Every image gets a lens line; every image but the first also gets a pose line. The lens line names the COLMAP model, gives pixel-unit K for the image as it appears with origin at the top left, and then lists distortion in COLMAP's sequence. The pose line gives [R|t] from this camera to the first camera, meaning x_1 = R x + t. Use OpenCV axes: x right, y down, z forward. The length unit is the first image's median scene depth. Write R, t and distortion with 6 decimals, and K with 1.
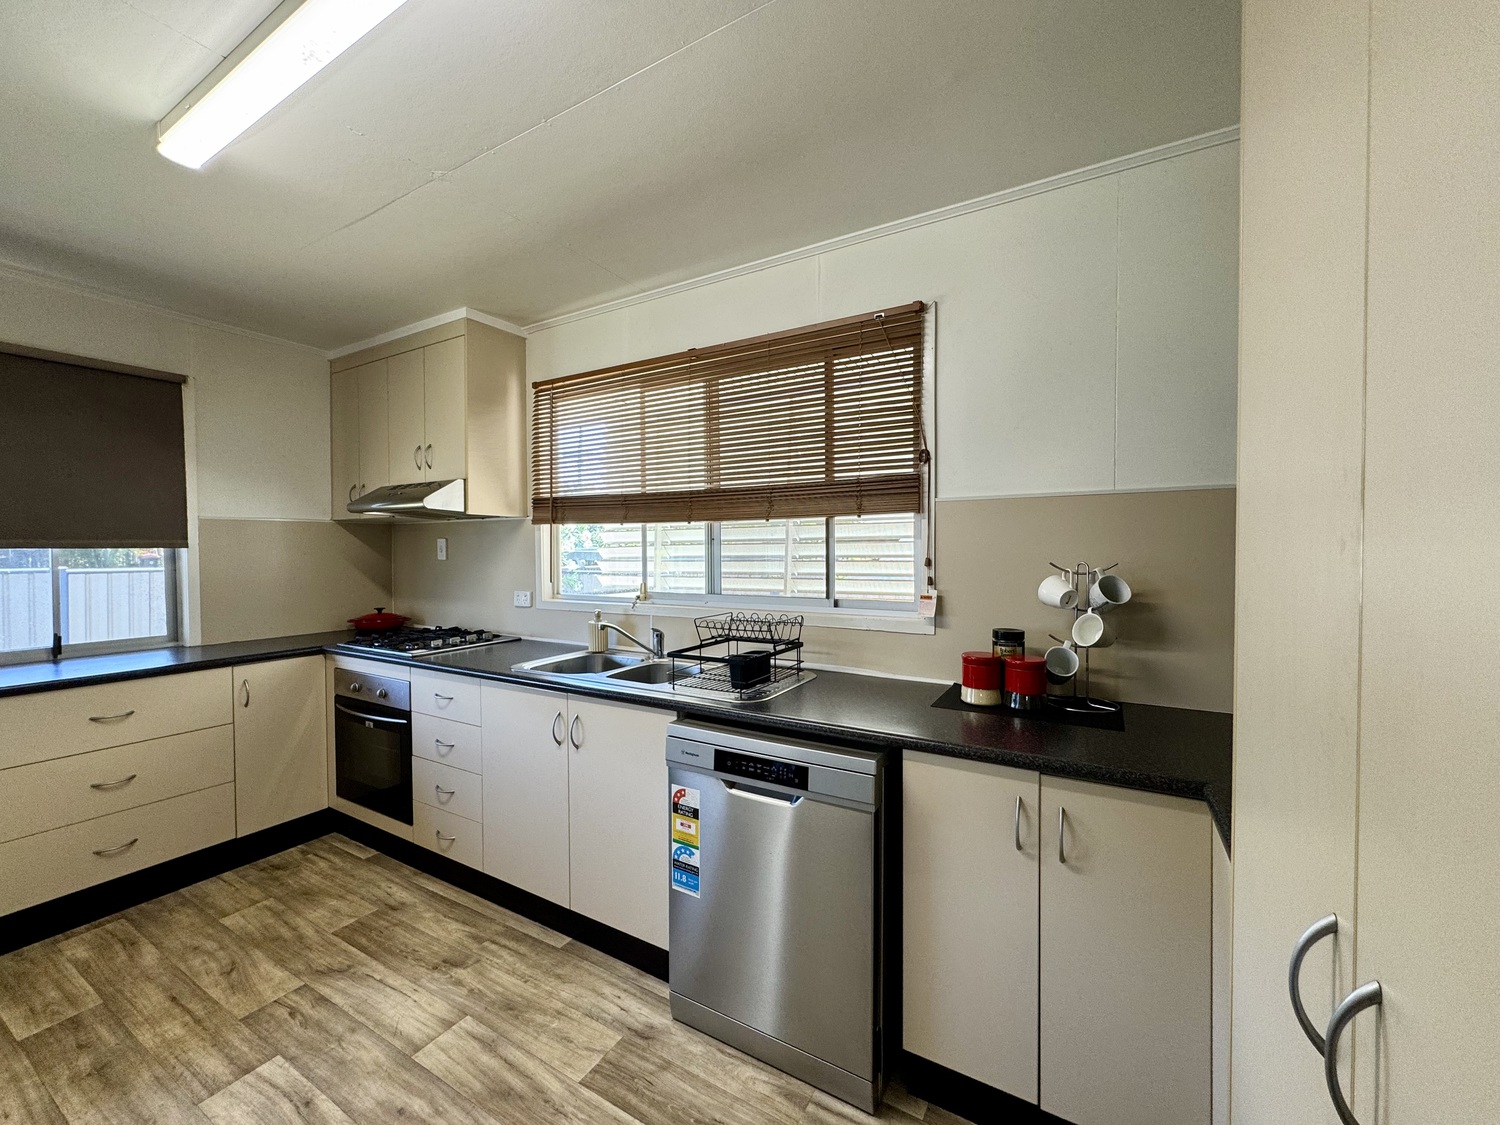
lens RADIAL K [[600.0, 0, 750.5], [0, 600.0, 561.1], [0, 0, 1]] dist [-0.000823, -0.000173]
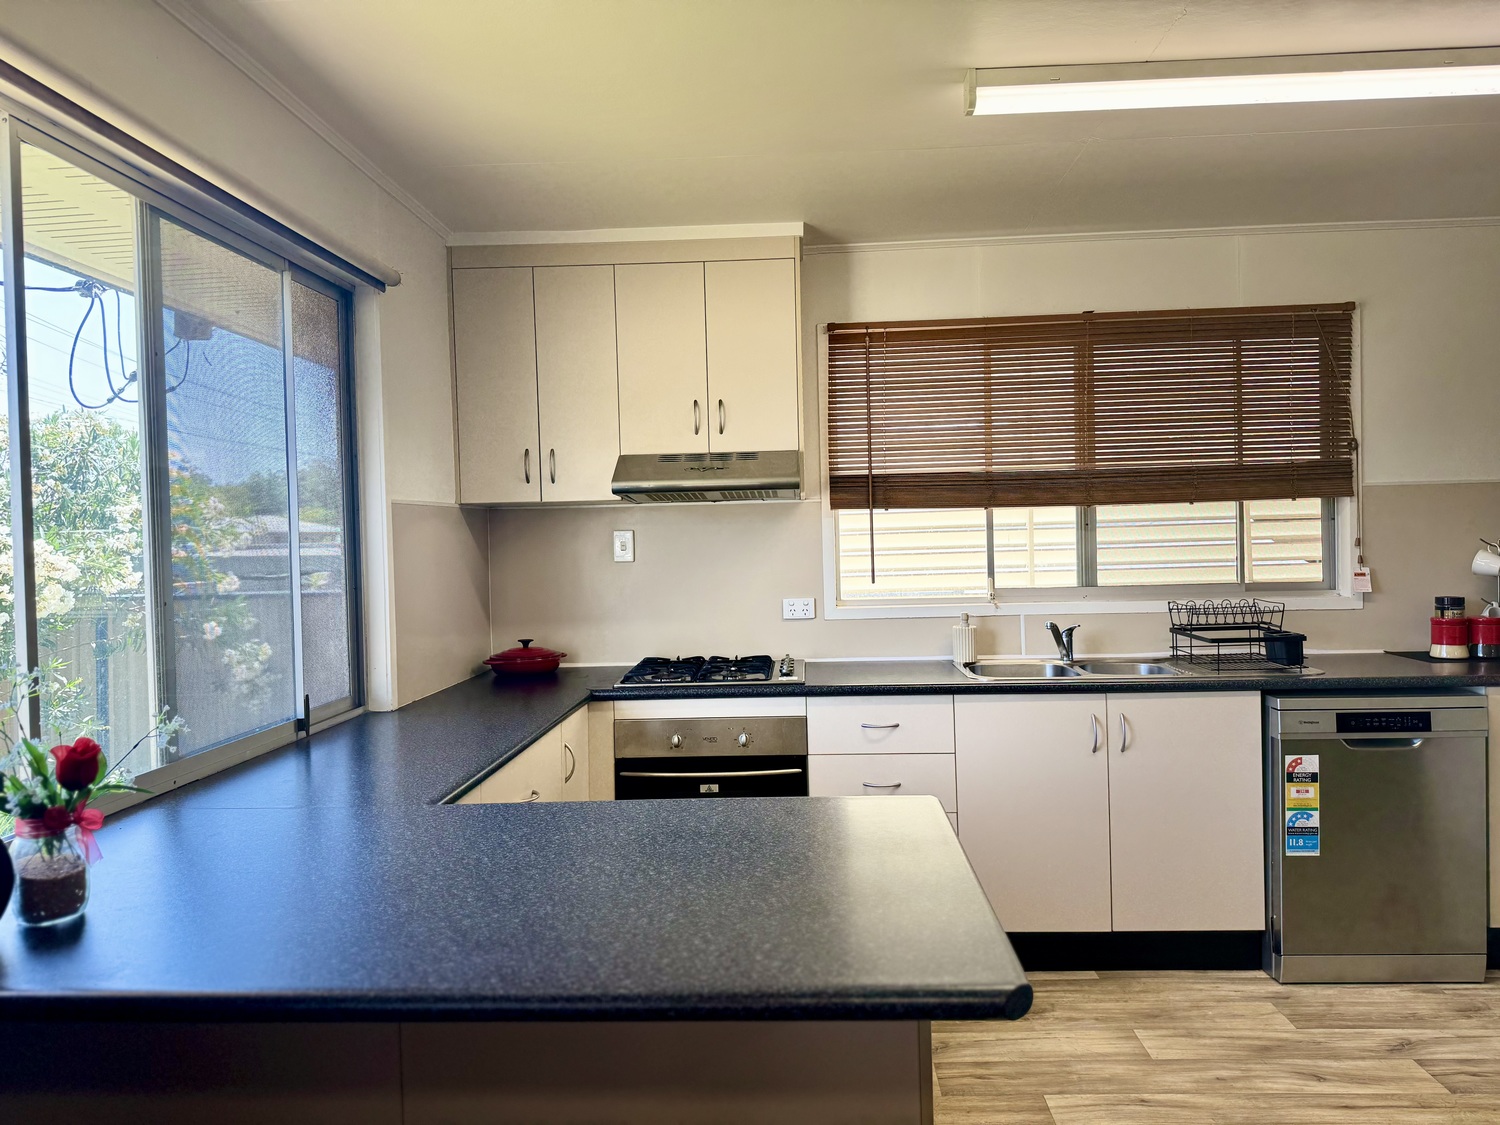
lens RADIAL K [[1047.6, 0, 750.0], [0, 1047.6, 562.5], [0, 0, 1]] dist [0.090076, -0.121253]
pose [[0.885645, -0.028512, 0.463487, -1.267257], [0.030891, 0.999520, 0.002461, -0.000031], [-0.463334, 0.012138, 0.886100, -0.154349]]
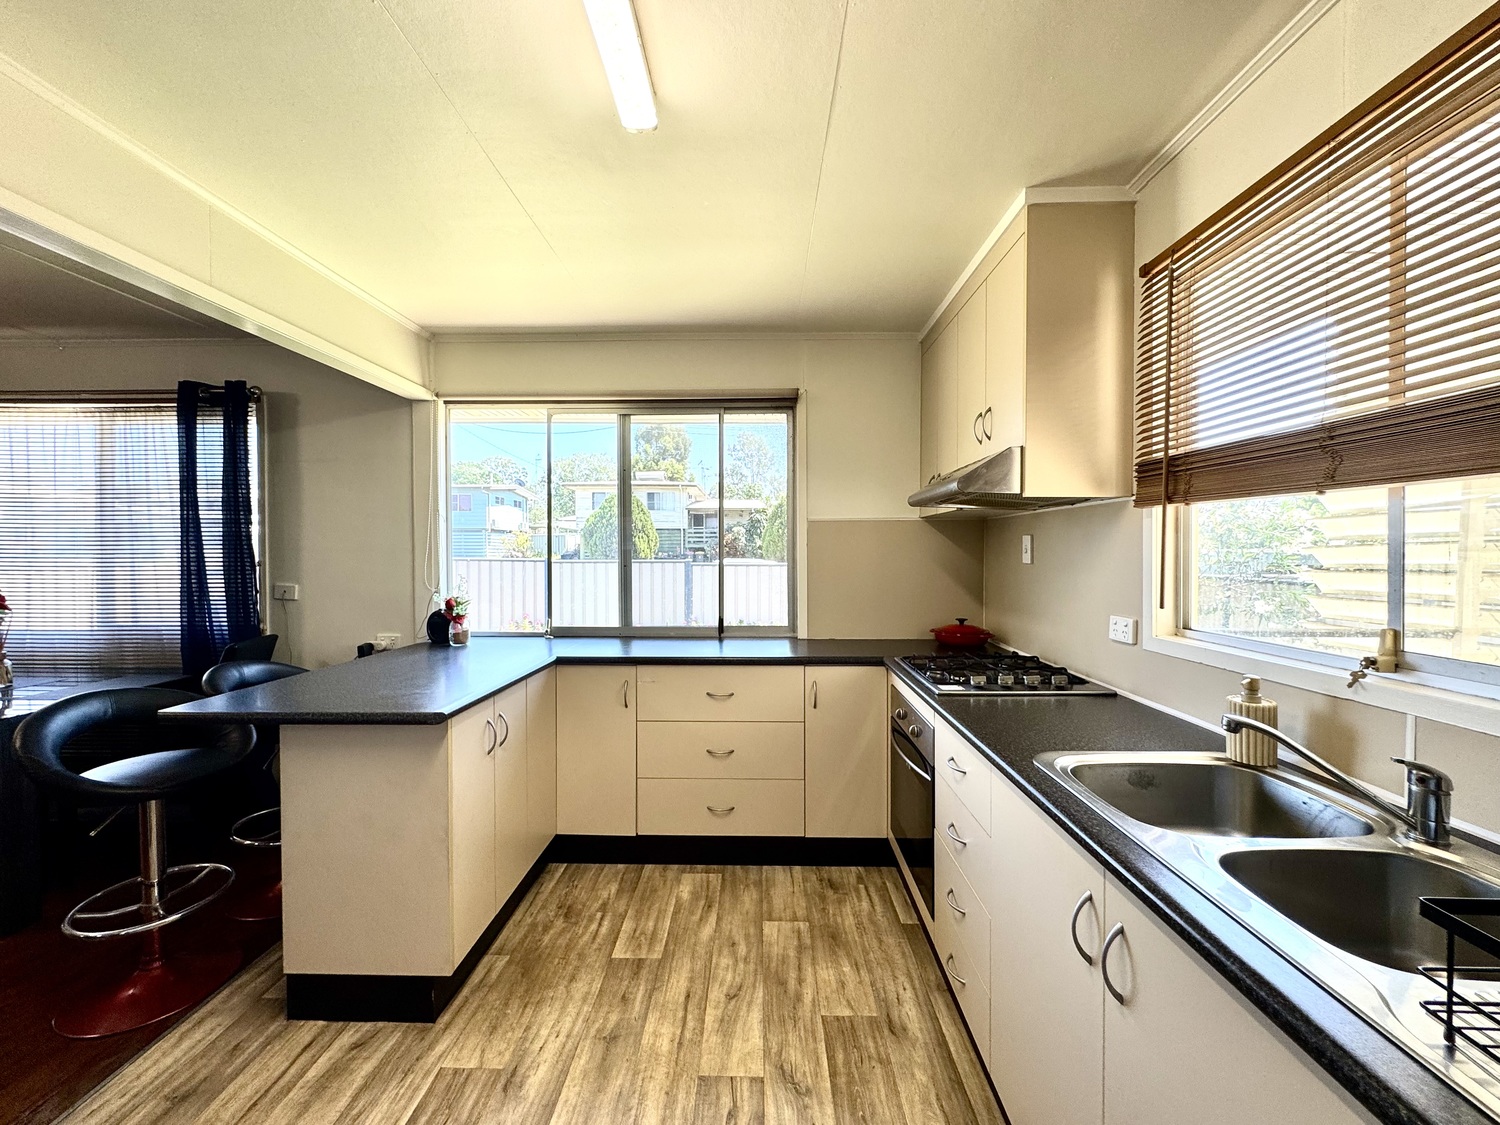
lens RADIAL K [[600.0, 0, 750.5], [0, 600.0, 561.1], [0, 0, 1]] dist [-0.000823, -0.000173]
pose [[0.490913, 0.017503, -0.871033, -0.037657], [-0.020851, 0.999748, 0.008337, -0.006190], [0.870959, 0.014069, 0.491154, 0.442554]]
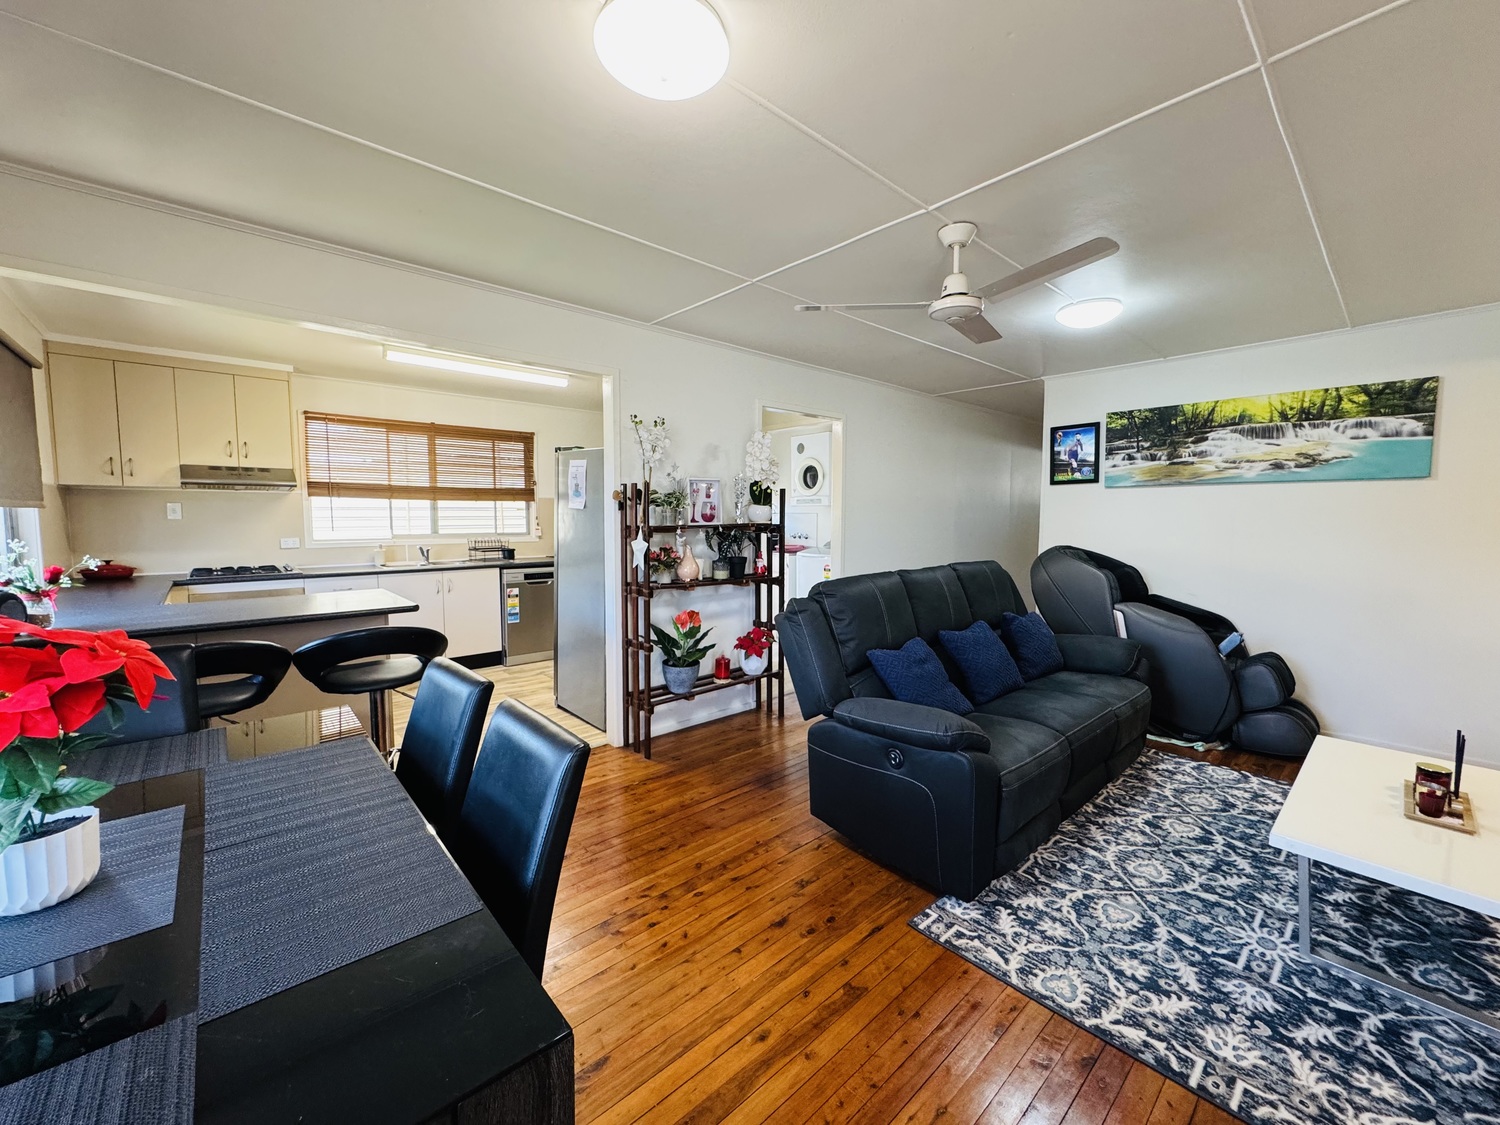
lens RADIAL K [[600.0, 0, 750.5], [0, 600.0, 561.1], [0, 0, 1]] dist [-0.000823, -0.000173]
pose [[0.295817, -0.066633, 0.952918, -1.876637], [0.018610, 0.997777, 0.063992, 0.037594], [-0.955063, -0.001196, 0.296399, -0.771241]]
